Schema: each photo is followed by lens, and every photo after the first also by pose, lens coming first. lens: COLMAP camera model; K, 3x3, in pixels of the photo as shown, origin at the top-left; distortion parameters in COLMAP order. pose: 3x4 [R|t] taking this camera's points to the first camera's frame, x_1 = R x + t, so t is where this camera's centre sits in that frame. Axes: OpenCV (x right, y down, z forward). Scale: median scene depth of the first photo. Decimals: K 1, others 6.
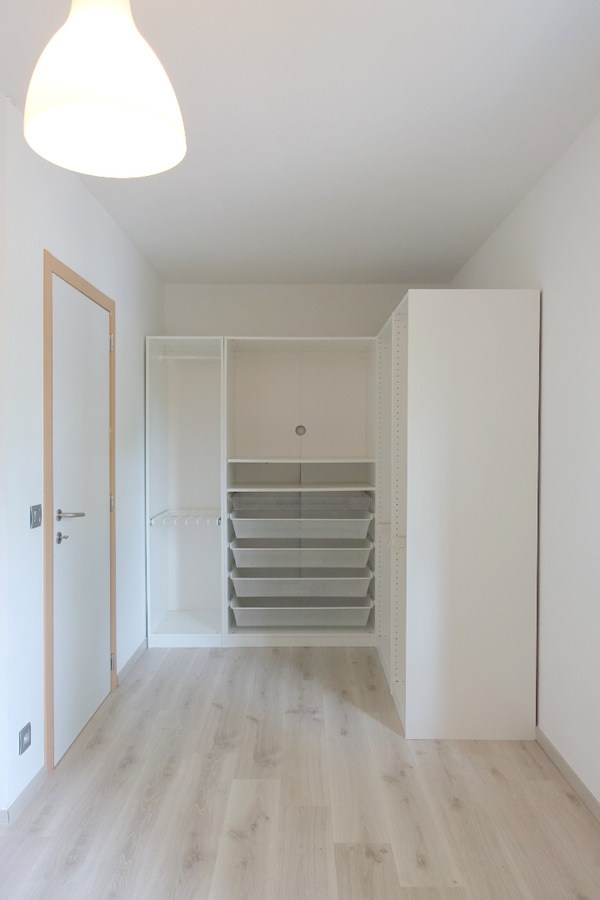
lens RADIAL K [[620.5, 0, 300.0], [0, 620.5, 450.0], [0, 0, 1]] dist [0.000226, 0.000945]
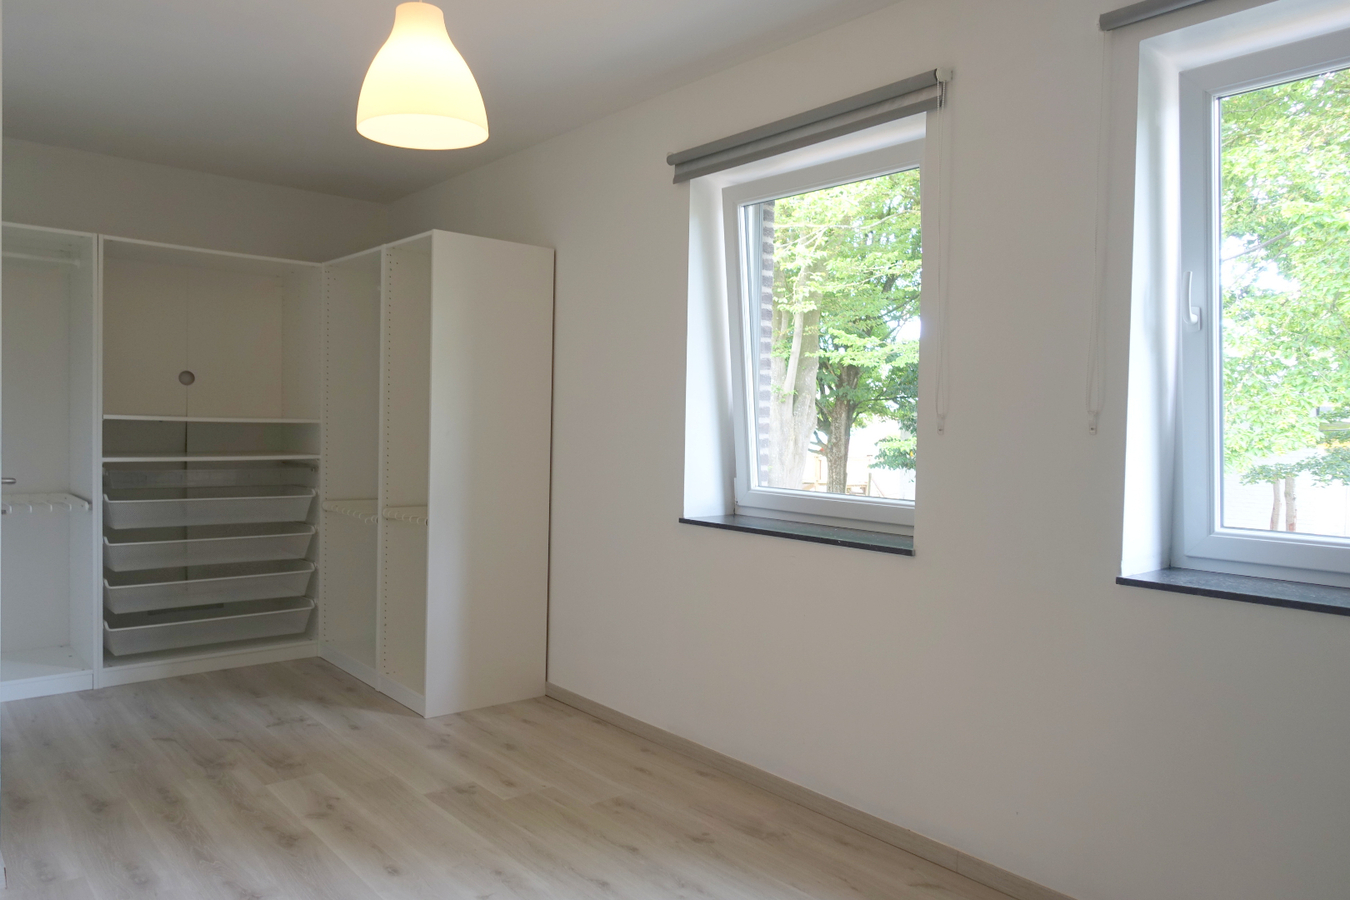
lens RADIAL K [[930.8, 0, 675.0], [0, 930.8, 450.0], [0, 0, 1]] dist [0.000226, 0.000945]
pose [[0.761089, -0.001779, 0.648645, -0.385313], [-0.016123, 0.999635, 0.021660, 0.027065], [-0.648447, -0.026943, 0.760783, -0.244075]]
